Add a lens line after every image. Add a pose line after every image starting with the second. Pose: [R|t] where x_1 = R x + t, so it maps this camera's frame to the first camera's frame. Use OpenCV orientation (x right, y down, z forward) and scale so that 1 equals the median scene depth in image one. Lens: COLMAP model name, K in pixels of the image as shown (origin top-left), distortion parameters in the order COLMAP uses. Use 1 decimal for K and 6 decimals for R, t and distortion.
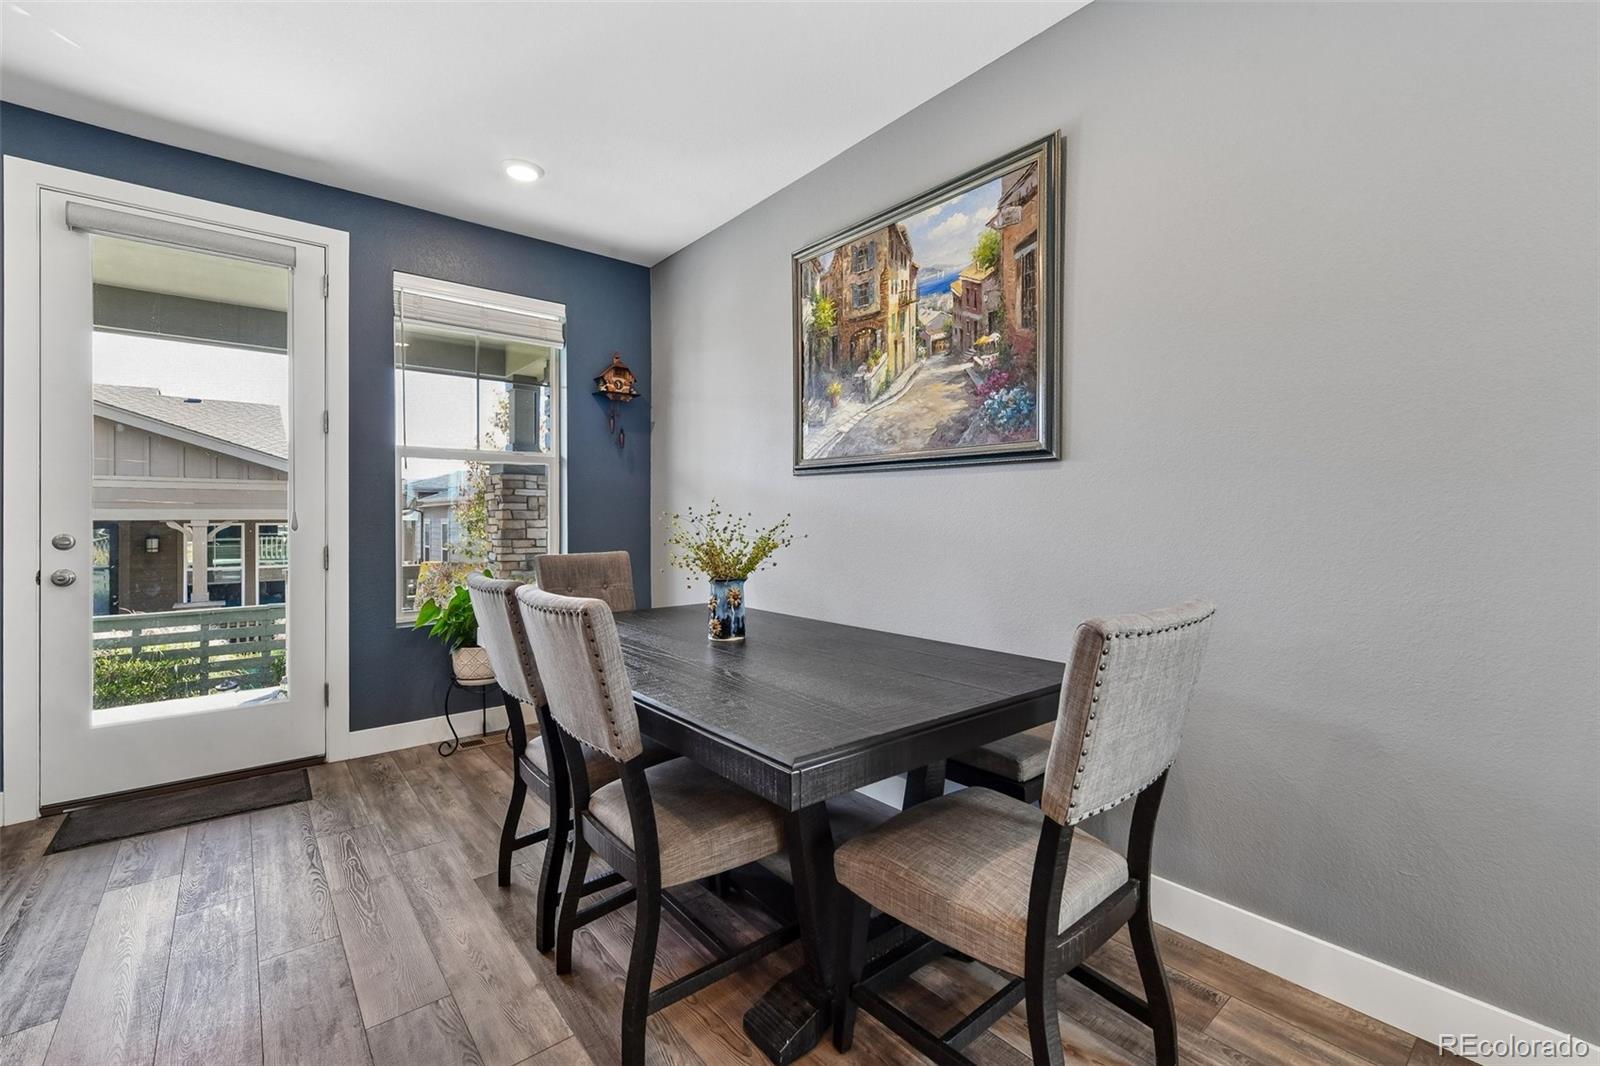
lens RADIAL K [[649.6, 0, 803.6], [0, 649.6, 522.4], [0, 0, 1]] dist [0.007726, -0.001560]
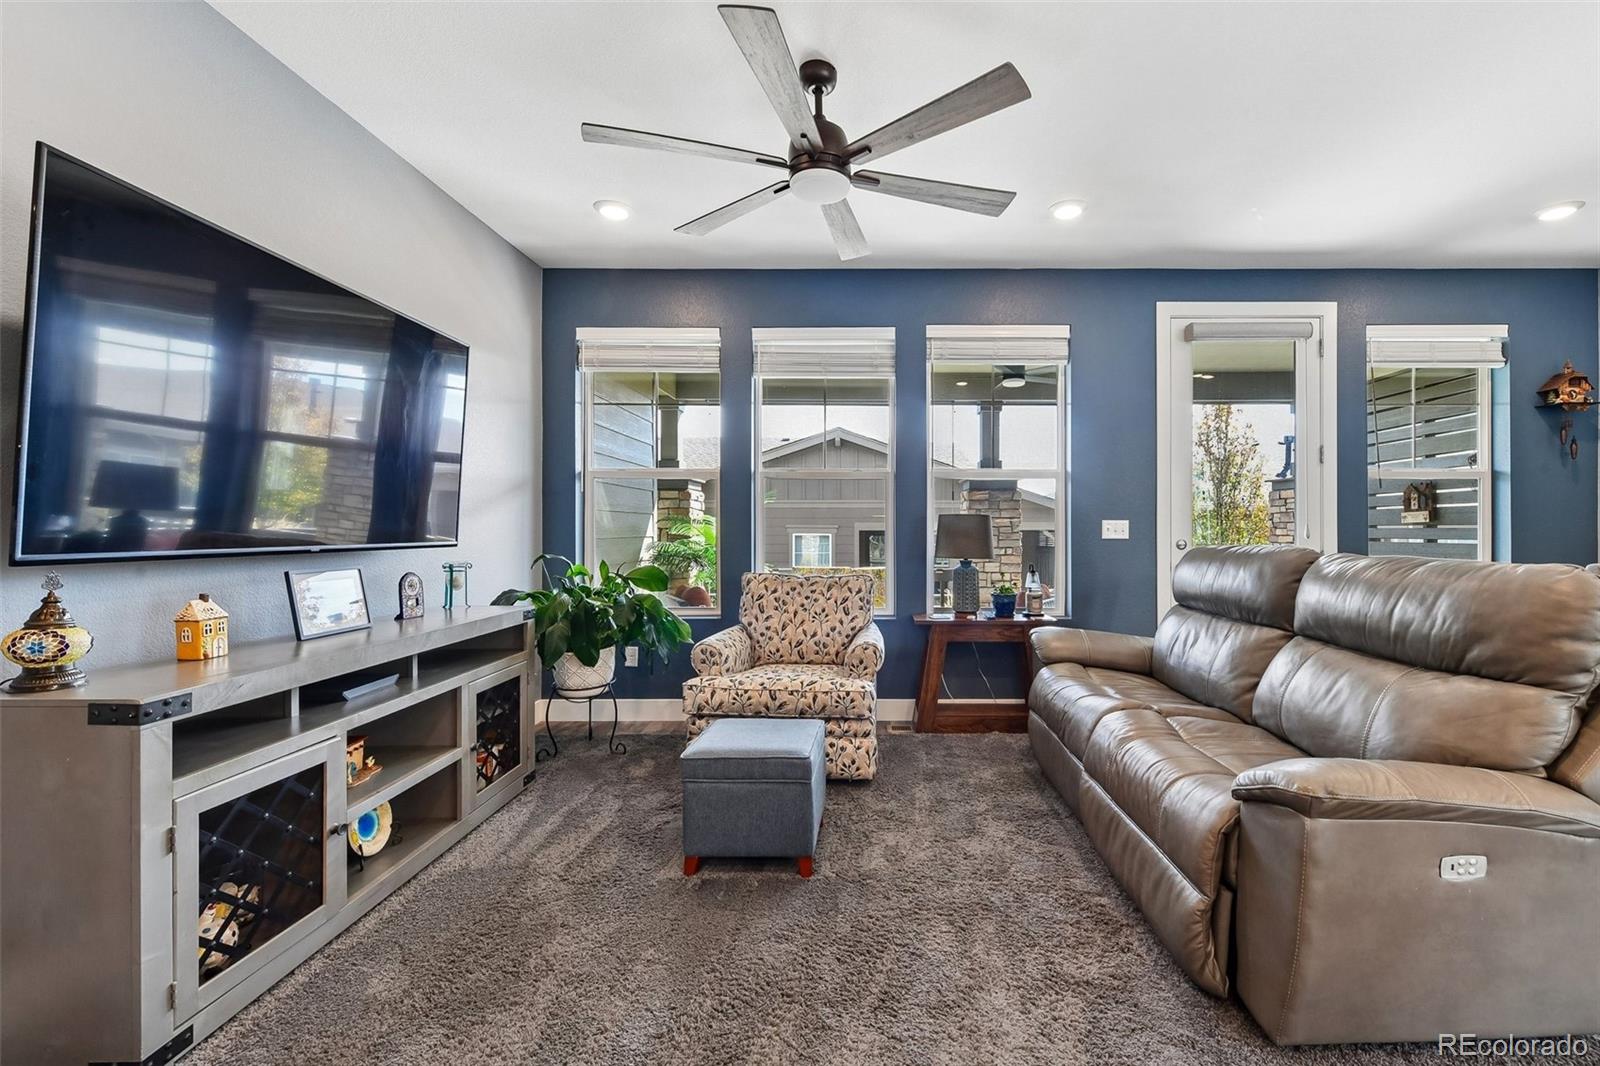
lens RADIAL K [[640.6, 0, 825.4], [0, 640.6, 535.6], [0, 0, 1]] dist [0.001831, -0.002345]
pose [[0.761392, 0.009400, -0.648224, -0.652688], [-0.009142, 0.999951, 0.003763, 0.008841], [0.648227, 0.003061, 0.761441, -0.583319]]
